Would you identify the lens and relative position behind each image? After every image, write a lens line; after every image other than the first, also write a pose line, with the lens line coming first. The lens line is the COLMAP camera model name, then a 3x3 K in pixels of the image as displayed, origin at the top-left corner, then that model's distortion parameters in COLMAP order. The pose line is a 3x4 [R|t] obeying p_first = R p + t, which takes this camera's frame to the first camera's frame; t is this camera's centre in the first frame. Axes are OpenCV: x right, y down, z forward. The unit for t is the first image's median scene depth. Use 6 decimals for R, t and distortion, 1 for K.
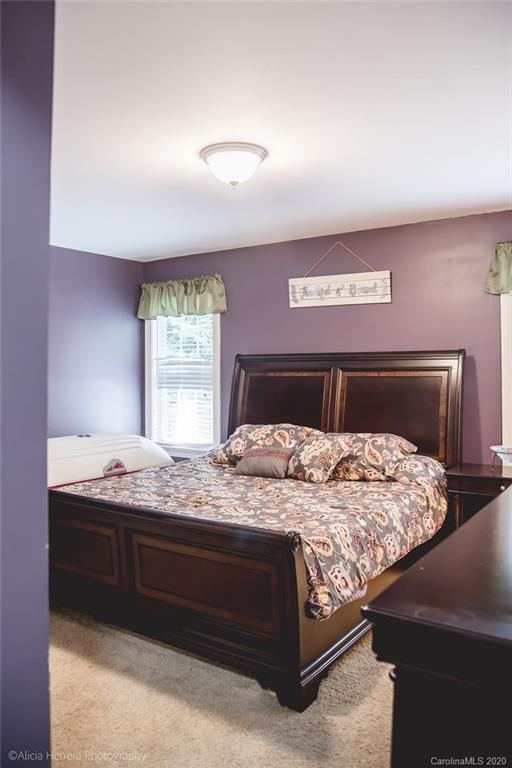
lens RADIAL K [[523.8, 0, 256.0], [0, 523.8, 384.0], [0, 0, 1]] dist [-0.045821, -0.000119]
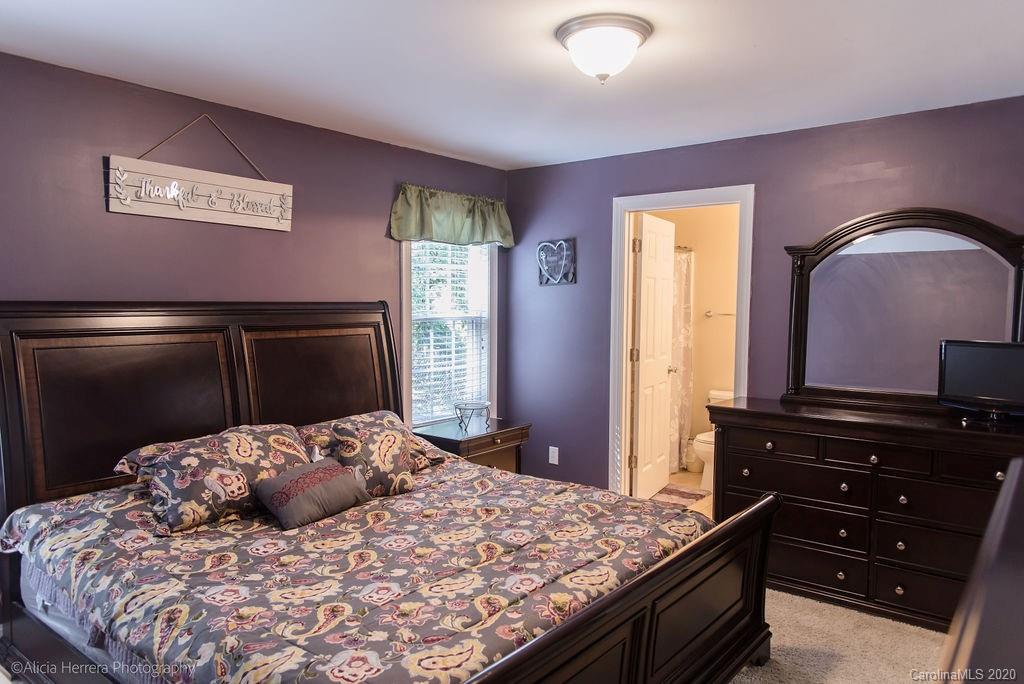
lens RADIAL K [[698.5, 0, 512.0], [0, 698.5, 342.0], [0, 0, 1]] dist [-0.045821, -0.000119]
pose [[0.107652, -0.045567, 0.993144, -0.650328], [0.027897, 0.998694, 0.042798, -0.039949], [-0.993797, 0.023099, 0.108783, 0.612959]]
